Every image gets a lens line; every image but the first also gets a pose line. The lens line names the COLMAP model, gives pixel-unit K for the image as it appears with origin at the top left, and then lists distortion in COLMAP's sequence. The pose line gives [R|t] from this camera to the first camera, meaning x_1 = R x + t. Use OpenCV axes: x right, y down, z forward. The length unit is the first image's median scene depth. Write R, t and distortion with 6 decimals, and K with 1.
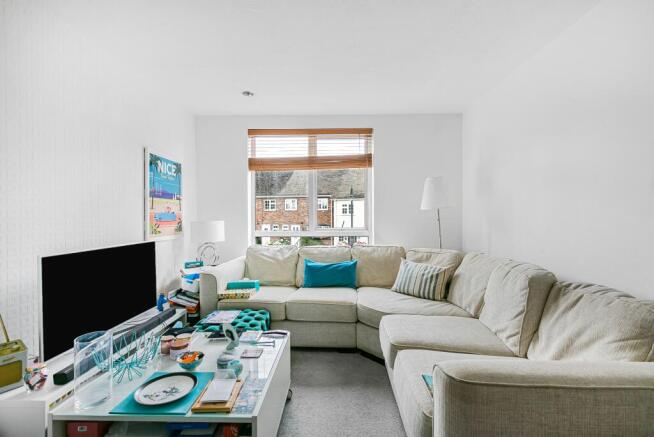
lens RADIAL K [[303.9, 0, 345.1], [0, 303.9, 219.2], [0, 0, 1]] dist [0.001153, 0.000826]
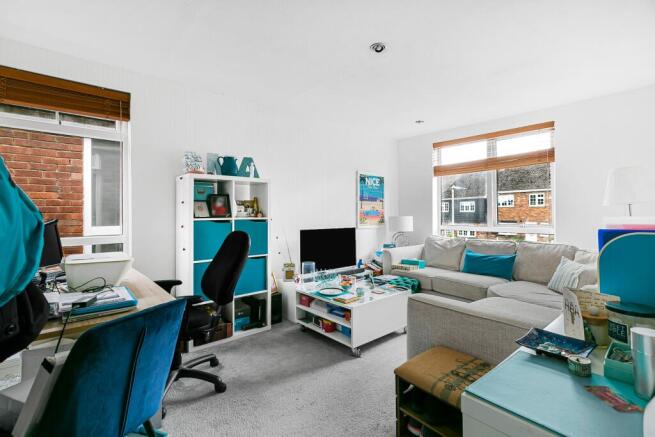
lens RADIAL K [[304.3, 0, 345.6], [0, 304.3, 219.2], [0, 0, 1]] dist [0.001153, 0.000826]
pose [[0.705789, 0.017001, -0.708218, 0.386163], [-0.010196, 0.999852, 0.013842, 0.002907], [0.708348, -0.002549, 0.705858, -0.173995]]
